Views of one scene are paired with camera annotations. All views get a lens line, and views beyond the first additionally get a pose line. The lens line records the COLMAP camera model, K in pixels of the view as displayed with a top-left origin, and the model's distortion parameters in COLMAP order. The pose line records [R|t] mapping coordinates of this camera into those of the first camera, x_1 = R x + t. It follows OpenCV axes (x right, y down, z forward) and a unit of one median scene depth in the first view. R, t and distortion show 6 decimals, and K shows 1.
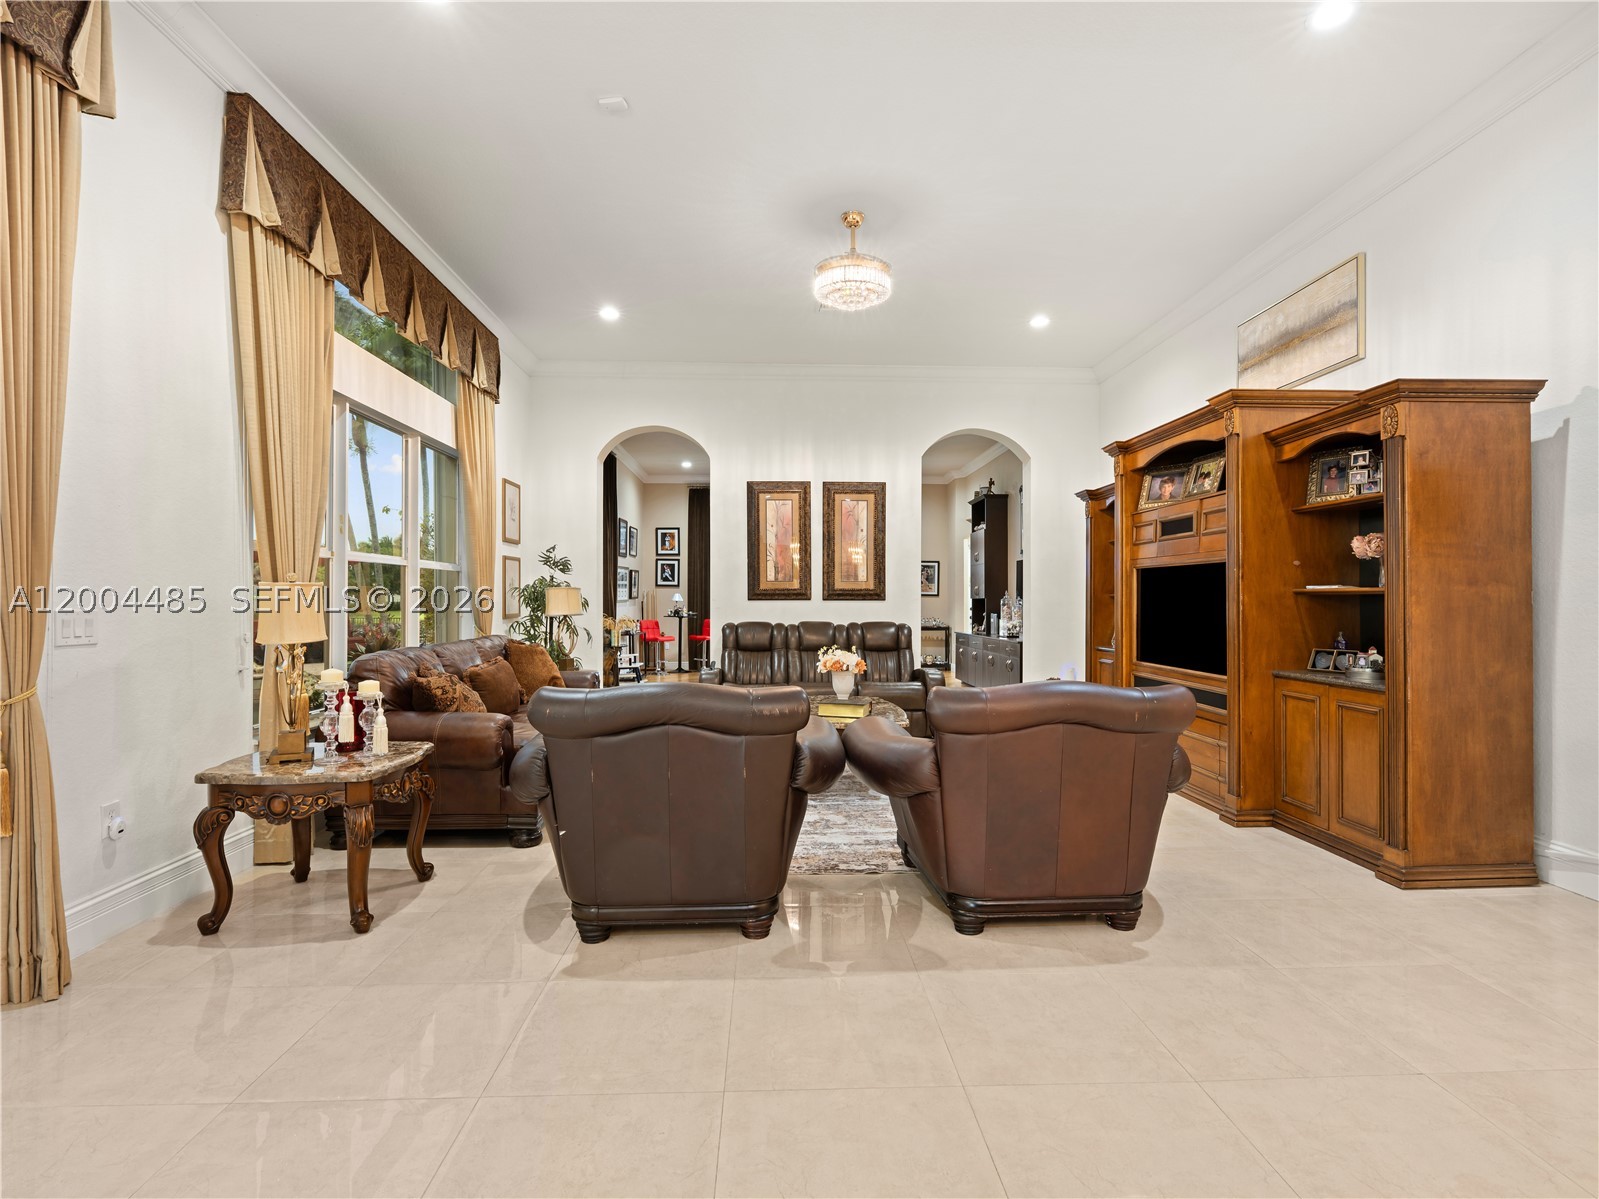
lens RADIAL K [[804.9, 0, 799.5], [0, 804.9, 599.5], [0, 0, 1]] dist [-0.003354, 0.000272]
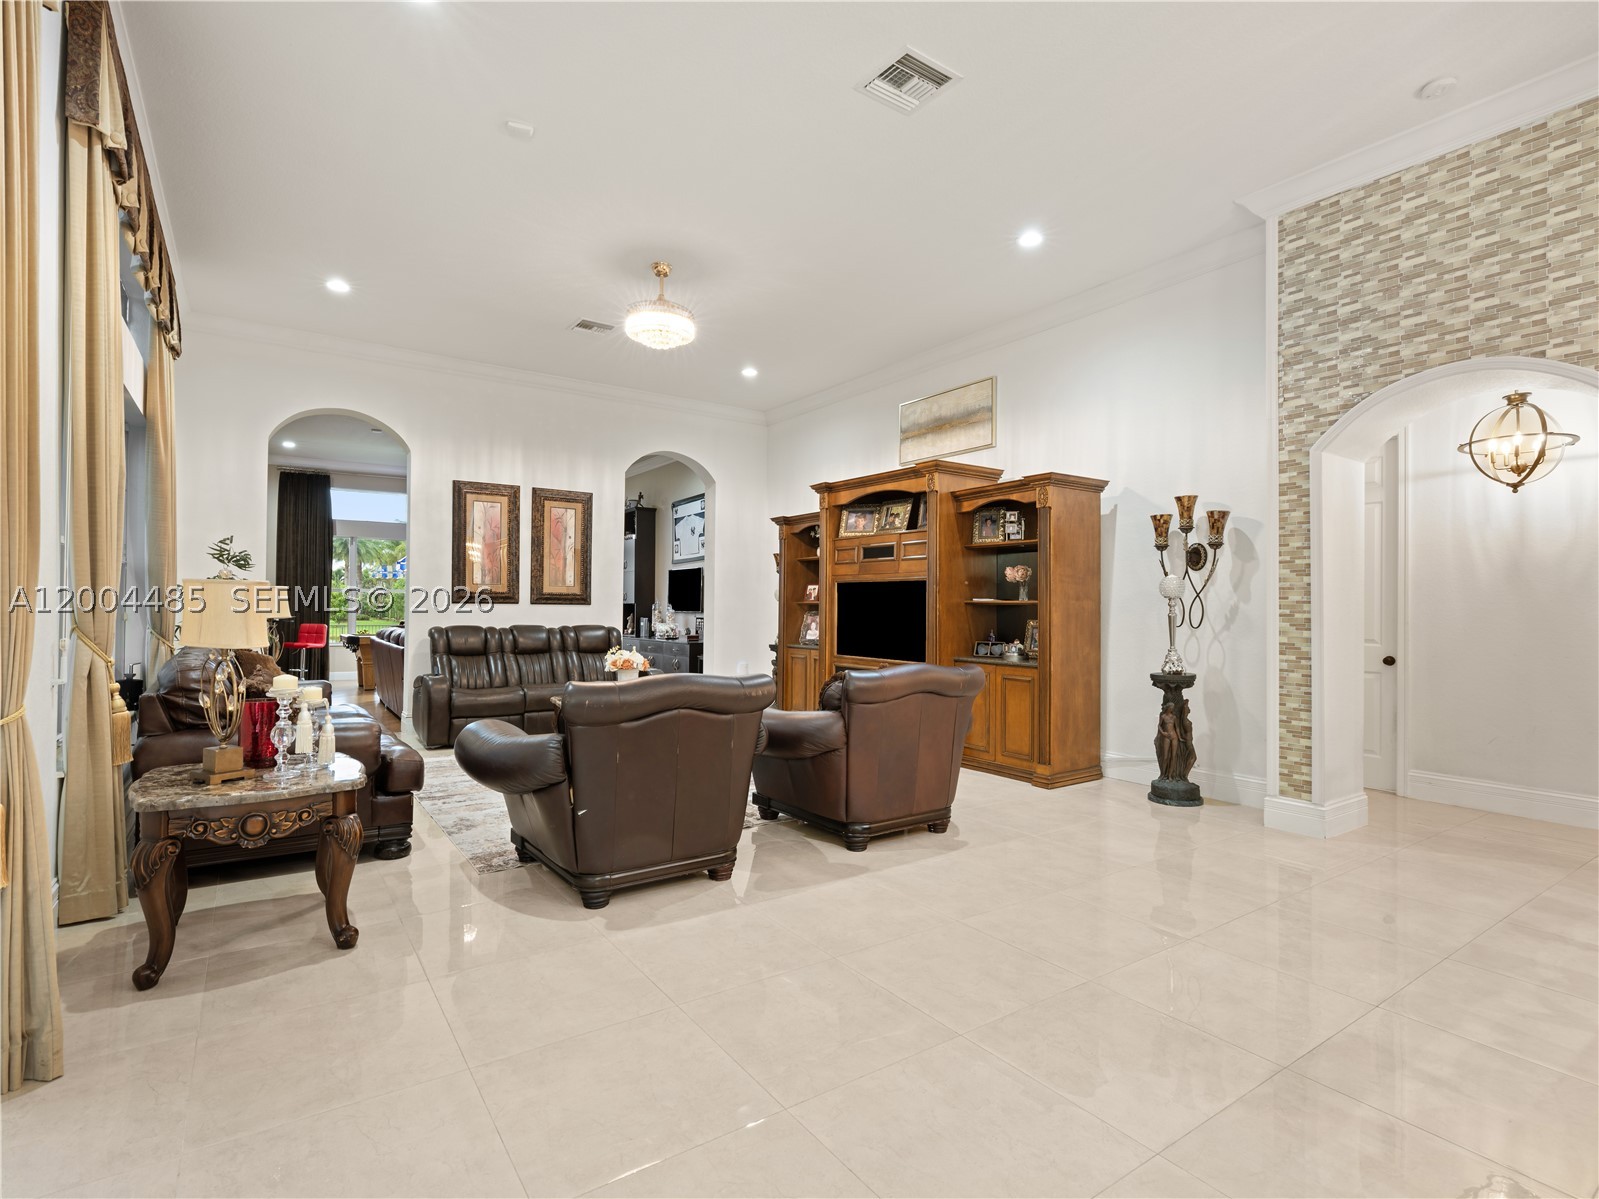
lens RADIAL K [[804.9, 0, 799.5], [0, 804.9, 599.5], [0, 0, 1]] dist [-0.003354, 0.000272]
pose [[0.842579, 0.013967, 0.538391, -0.399208], [-0.010924, 0.999901, -0.008844, 0.001043], [-0.538461, 0.001570, 0.842649, -0.063714]]
